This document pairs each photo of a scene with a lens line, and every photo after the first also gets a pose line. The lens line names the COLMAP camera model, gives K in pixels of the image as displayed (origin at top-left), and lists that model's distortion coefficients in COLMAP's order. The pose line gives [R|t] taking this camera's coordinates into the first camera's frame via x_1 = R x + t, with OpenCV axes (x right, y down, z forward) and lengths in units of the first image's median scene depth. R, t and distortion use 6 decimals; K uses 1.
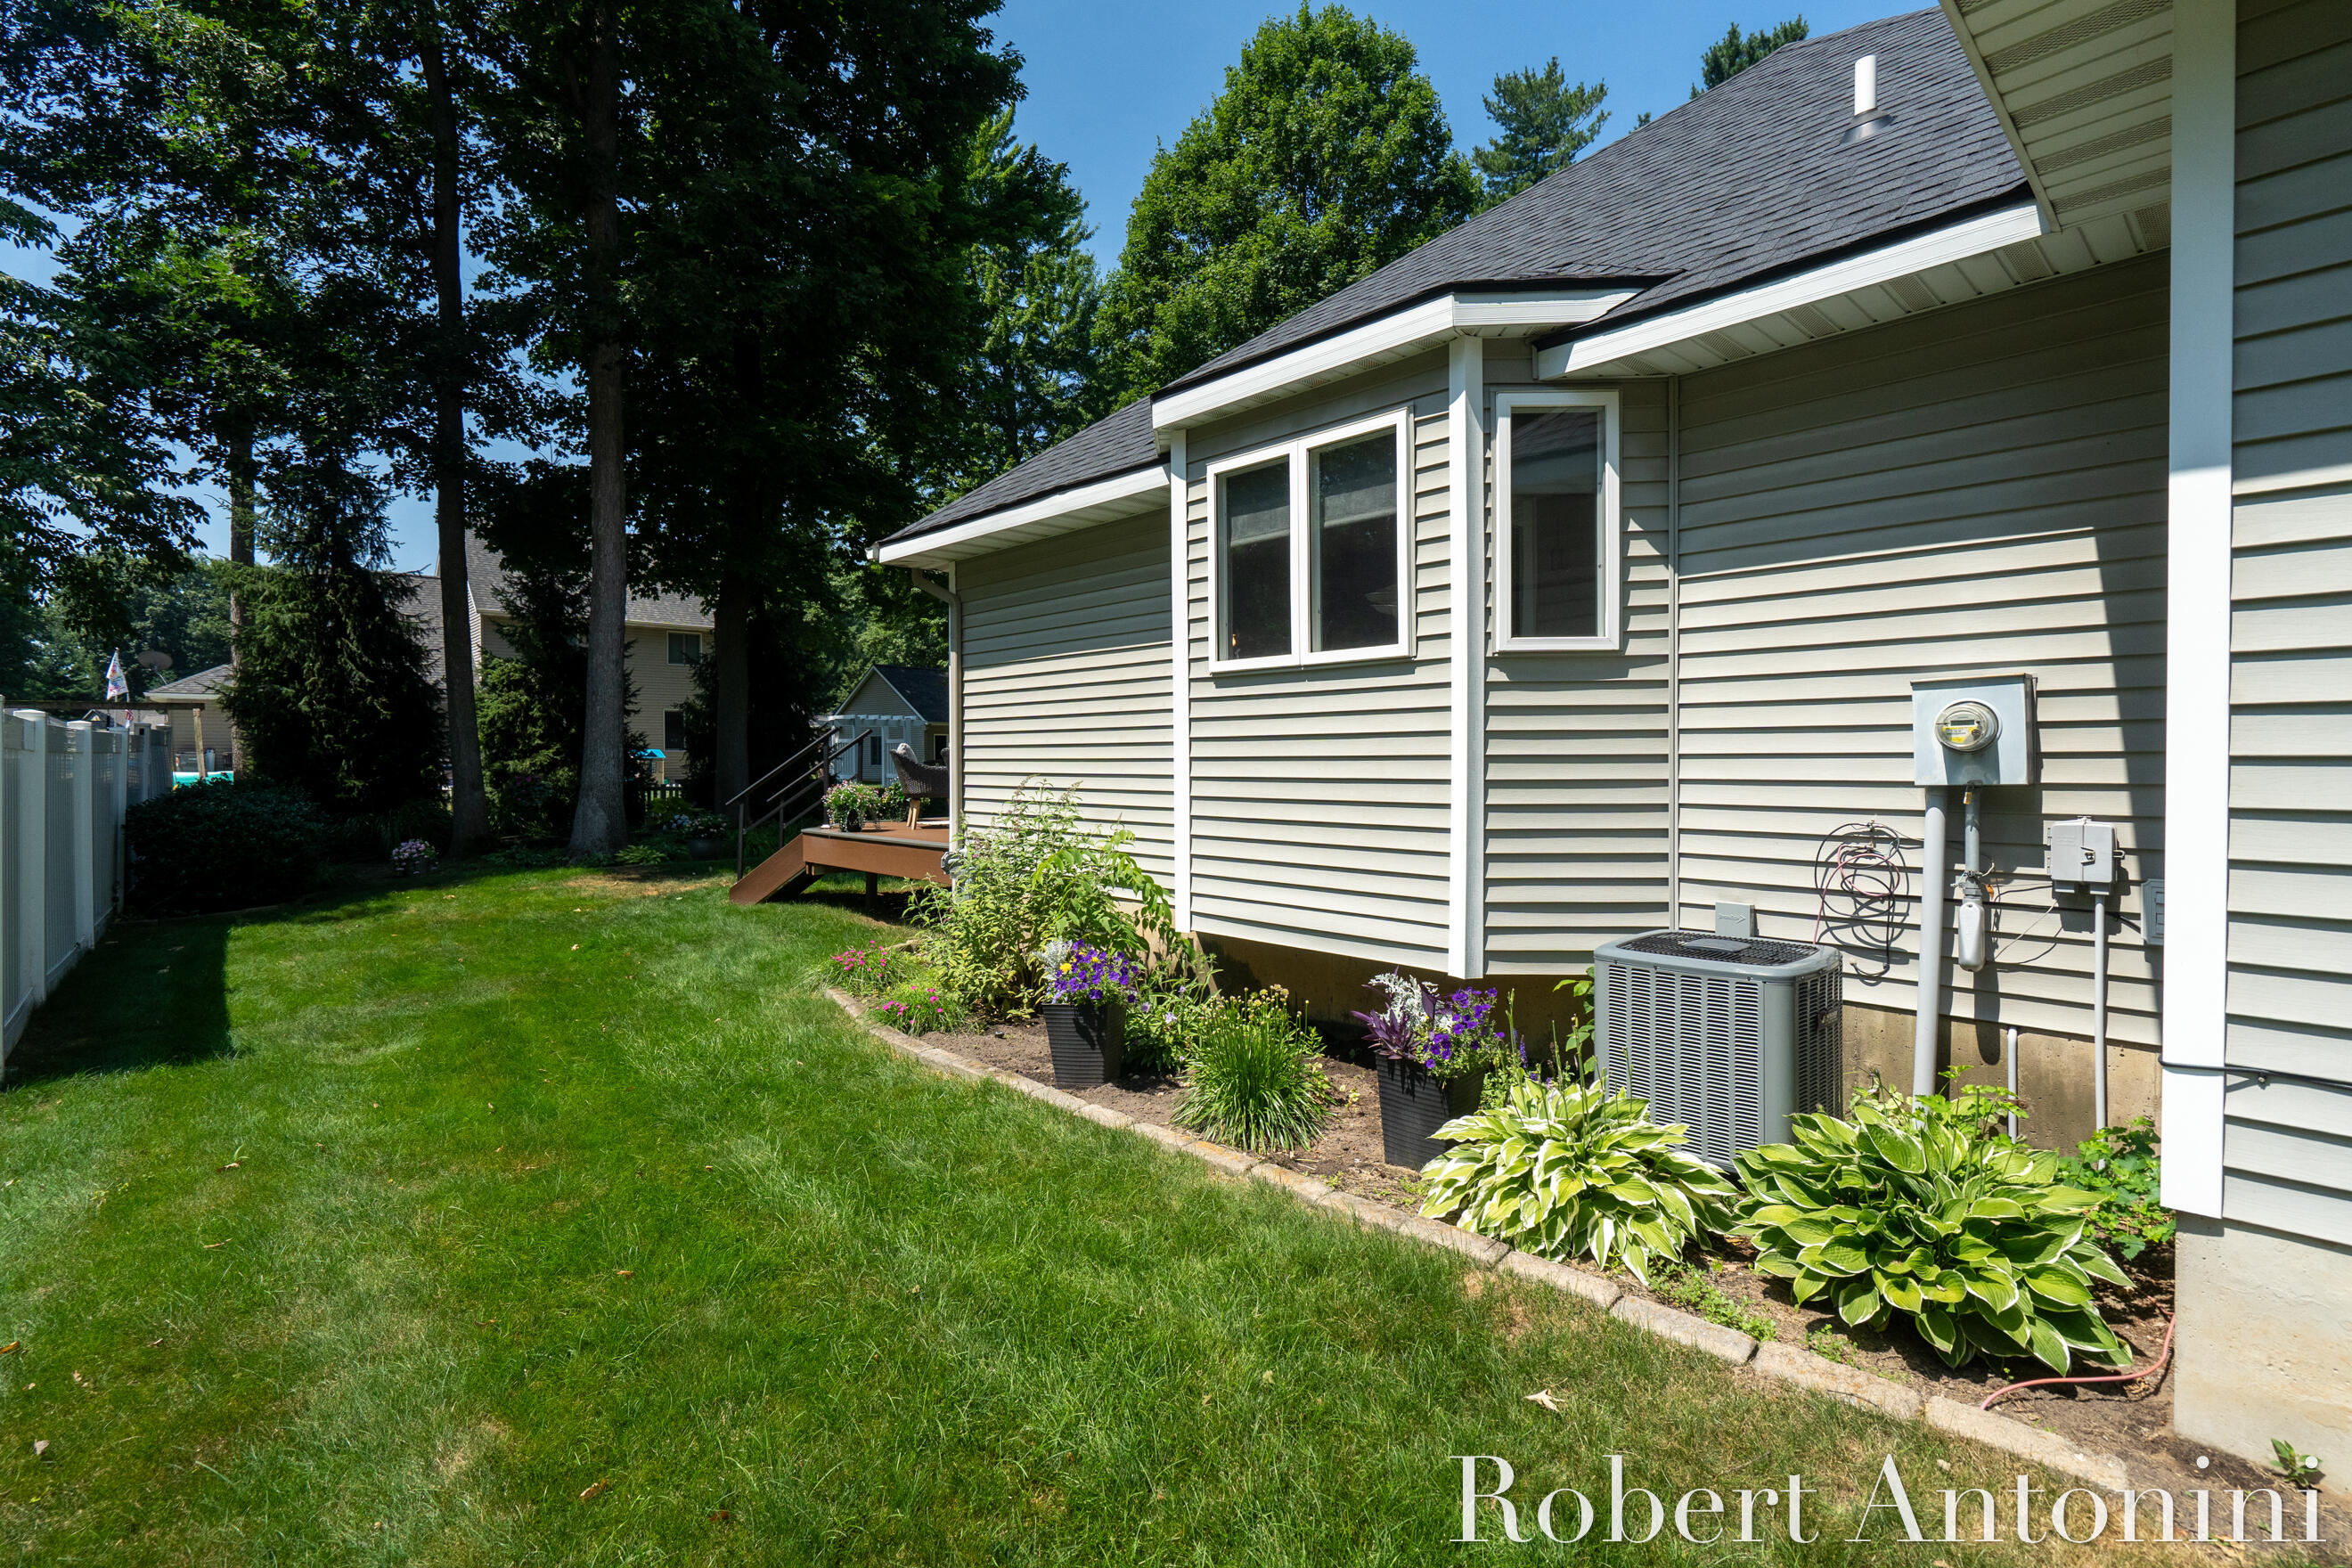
lens RADIAL K [[1073.8, 0, 1185.0], [0, 1073.8, 772.2], [0, 0, 1]] dist [-0.001317, -0.000977]
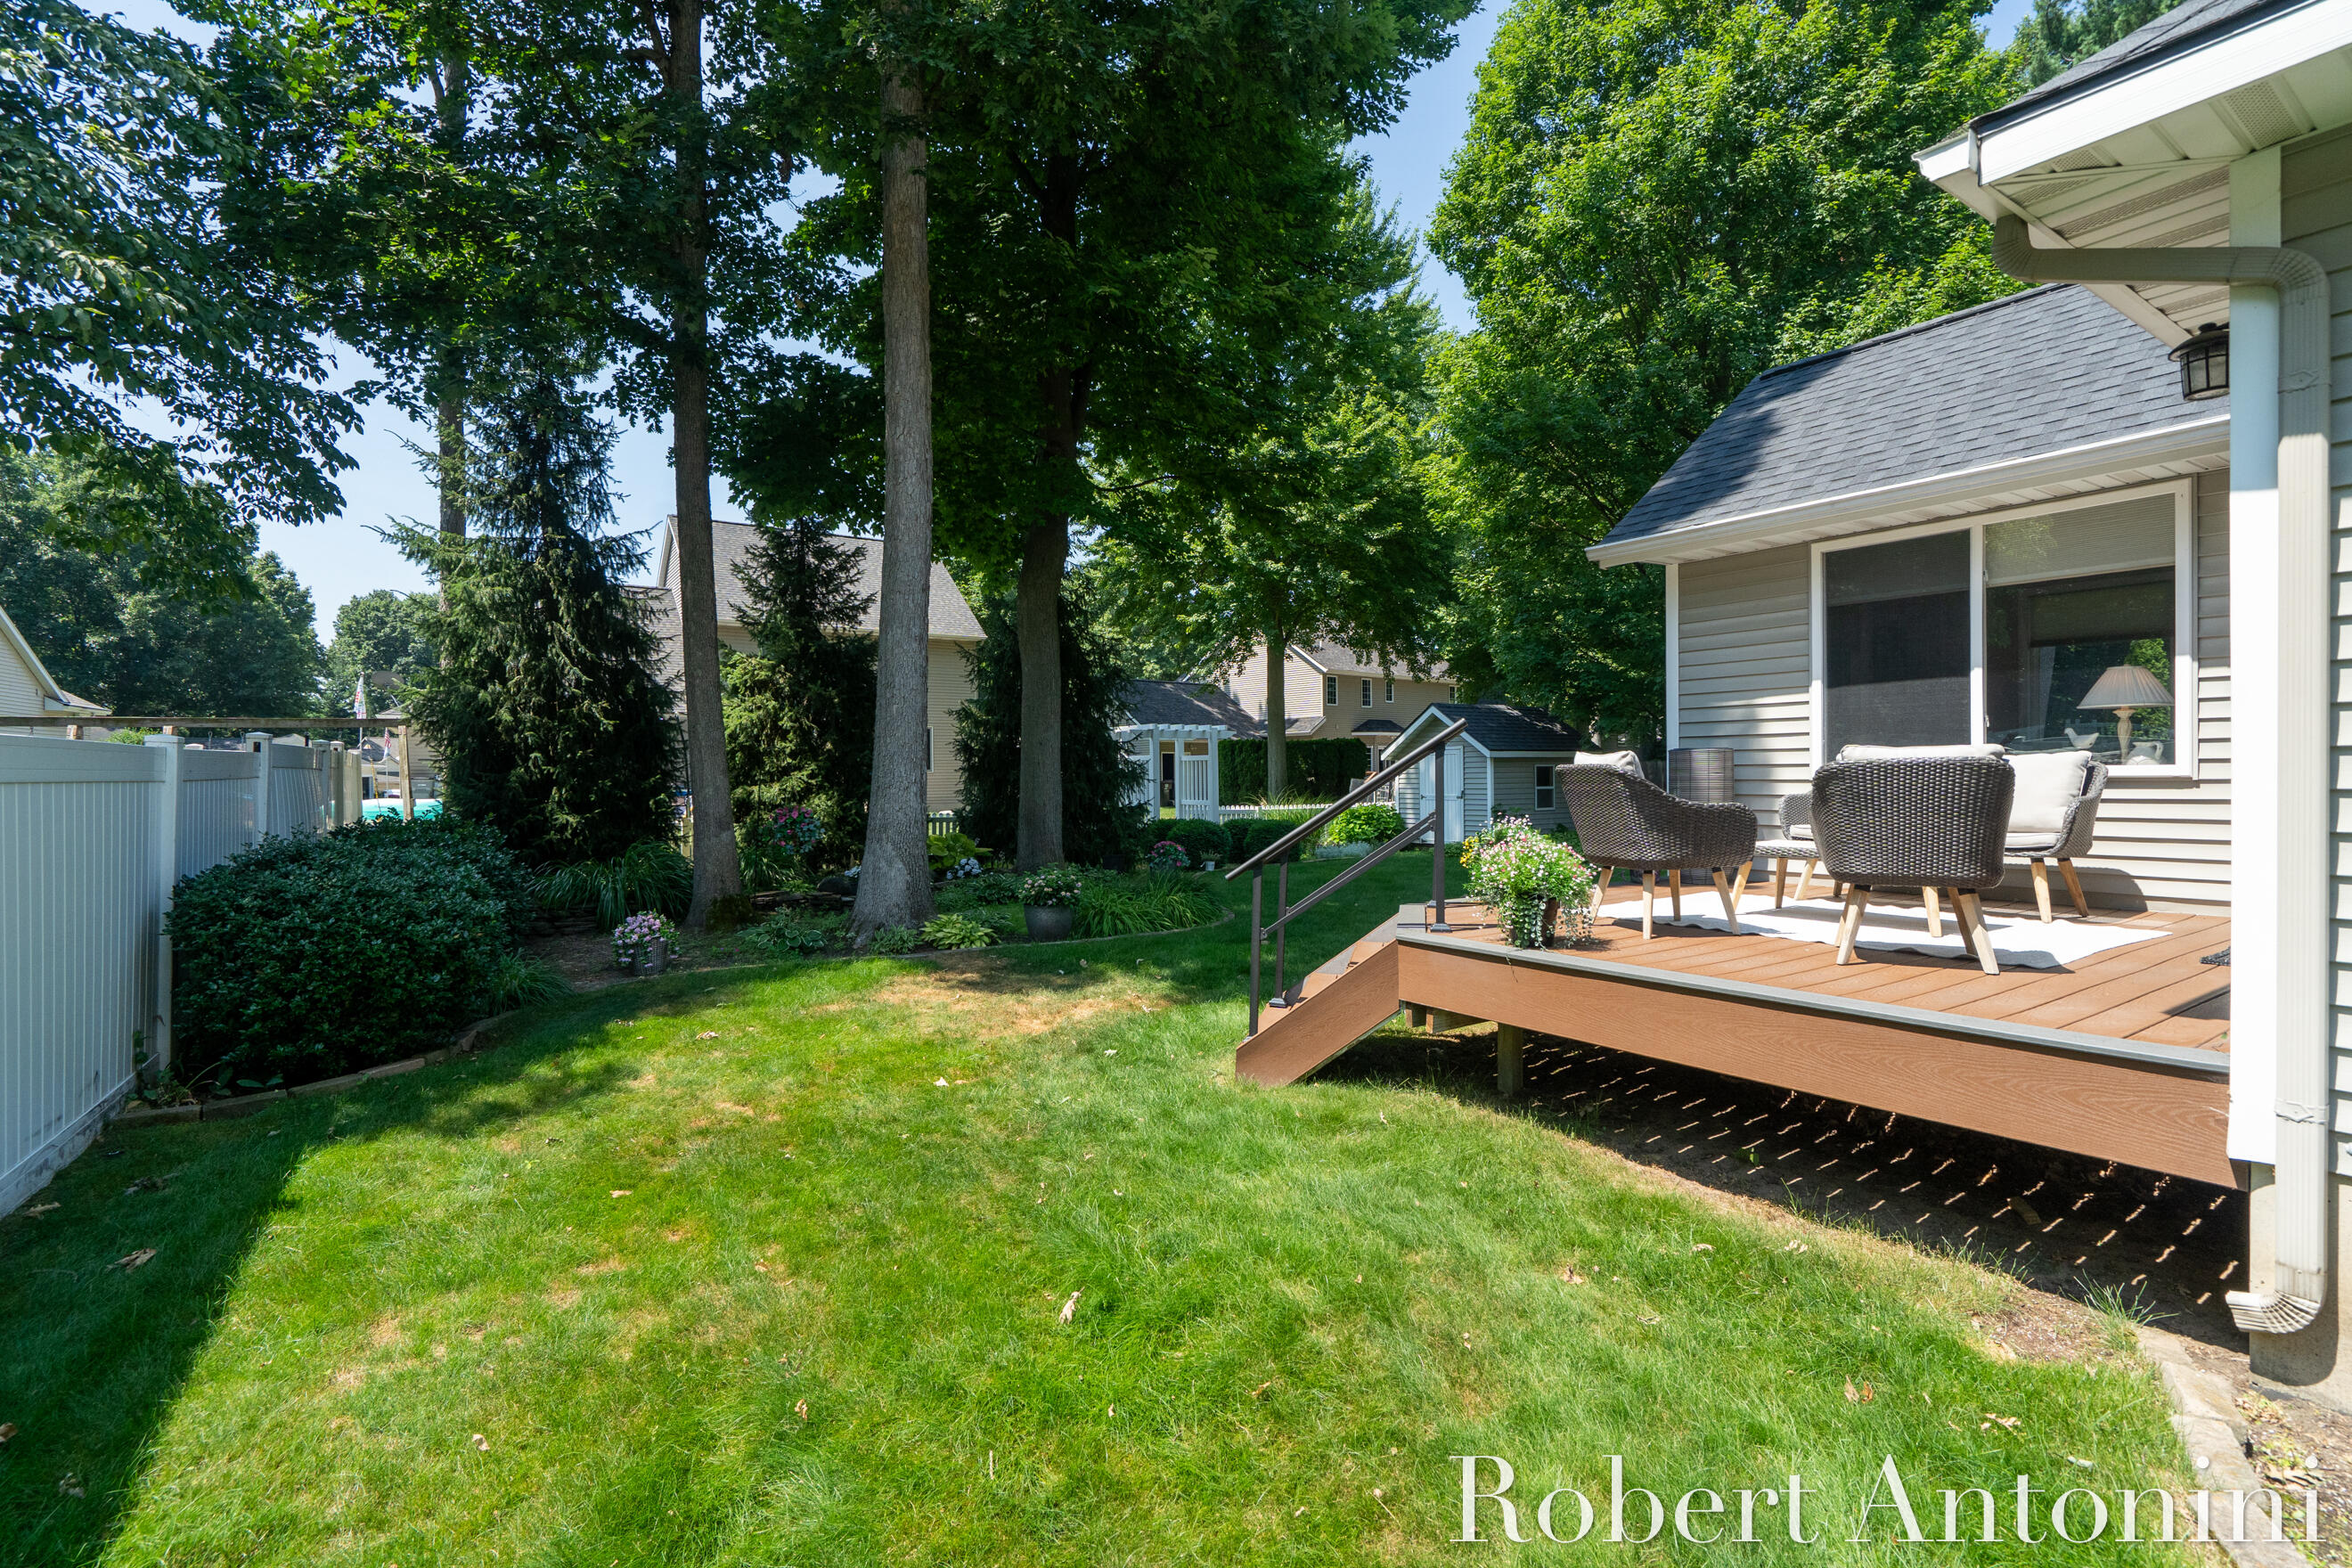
lens RADIAL K [[1073.8, 0, 1175.0], [0, 1073.8, 776.2], [0, 0, 1]] dist [-0.001317, -0.000977]
pose [[0.987963, -0.006923, -0.154534, -0.247309], [0.004879, 0.999896, -0.013601, -0.006868], [0.154612, 0.012683, 0.987894, 0.334482]]
